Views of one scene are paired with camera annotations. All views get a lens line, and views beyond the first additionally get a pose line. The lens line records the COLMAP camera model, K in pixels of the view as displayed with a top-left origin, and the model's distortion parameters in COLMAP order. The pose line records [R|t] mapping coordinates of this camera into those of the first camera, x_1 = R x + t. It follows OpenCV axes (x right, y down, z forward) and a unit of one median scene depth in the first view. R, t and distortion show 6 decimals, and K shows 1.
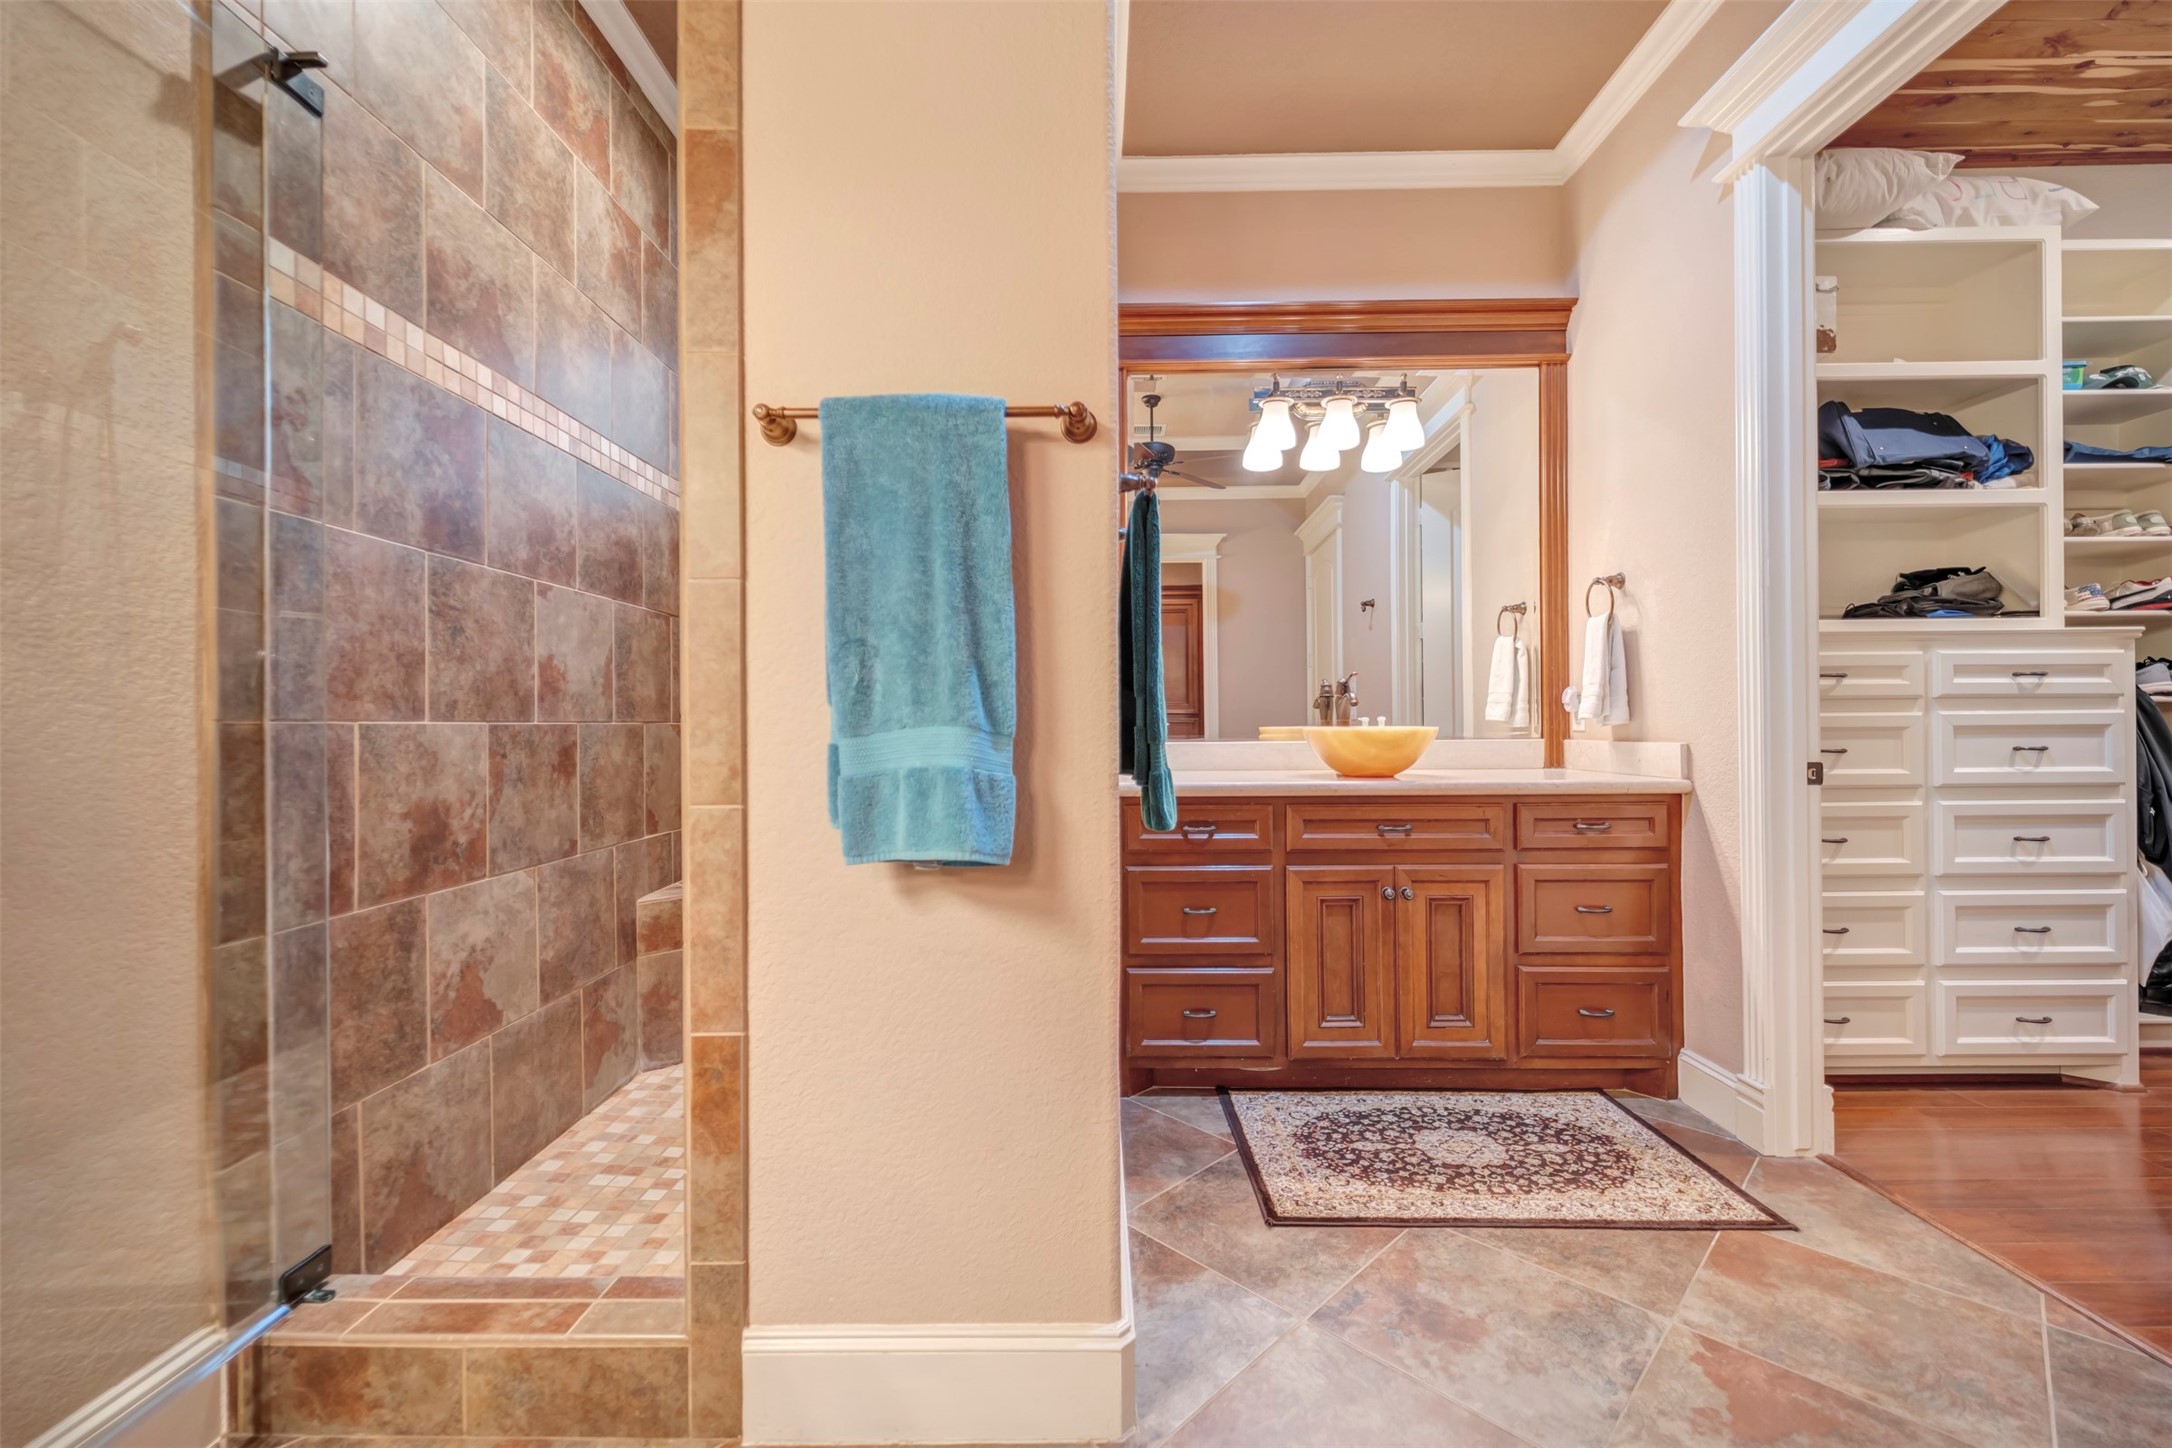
lens RADIAL K [[872.9, 0, 1079.5], [0, 872.9, 723.6], [0, 0, 1]] dist [0.005076, -0.002885]
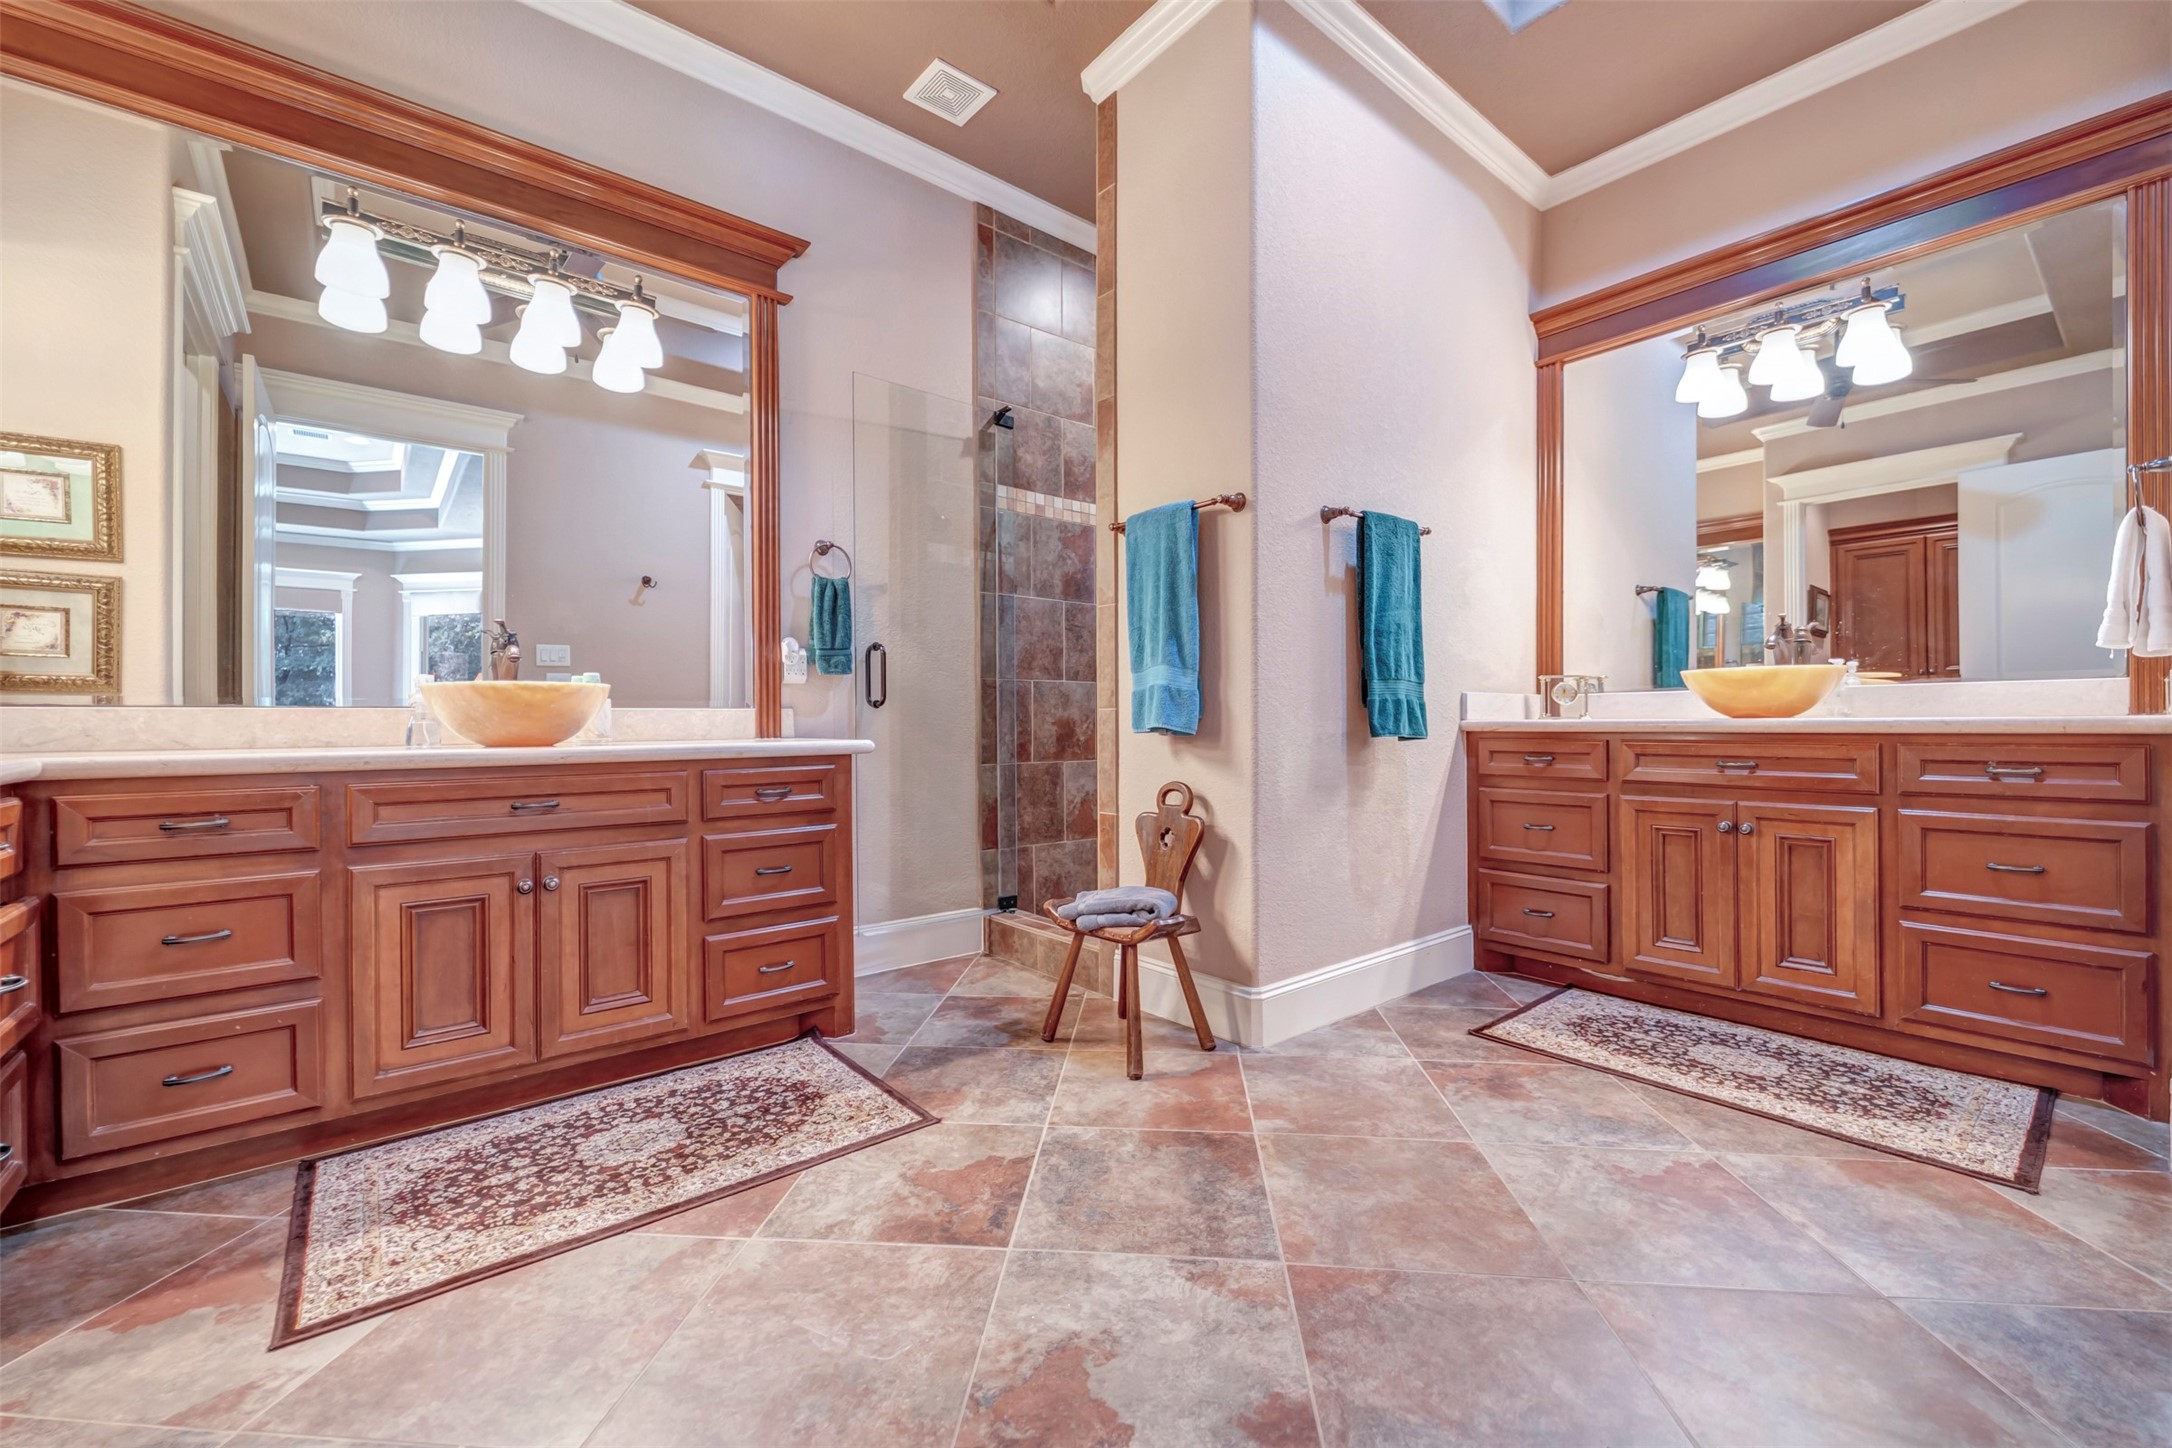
lens RADIAL K [[872.9, 0, 1084.8], [0, 872.9, 721.2], [0, 0, 1]] dist [0.005076, -0.002885]
pose [[0.648917, 0.001242, -0.760858, 0.842939], [0.002761, 0.999988, 0.003987, 0.081598], [0.760854, -0.004688, 0.648906, -0.321714]]
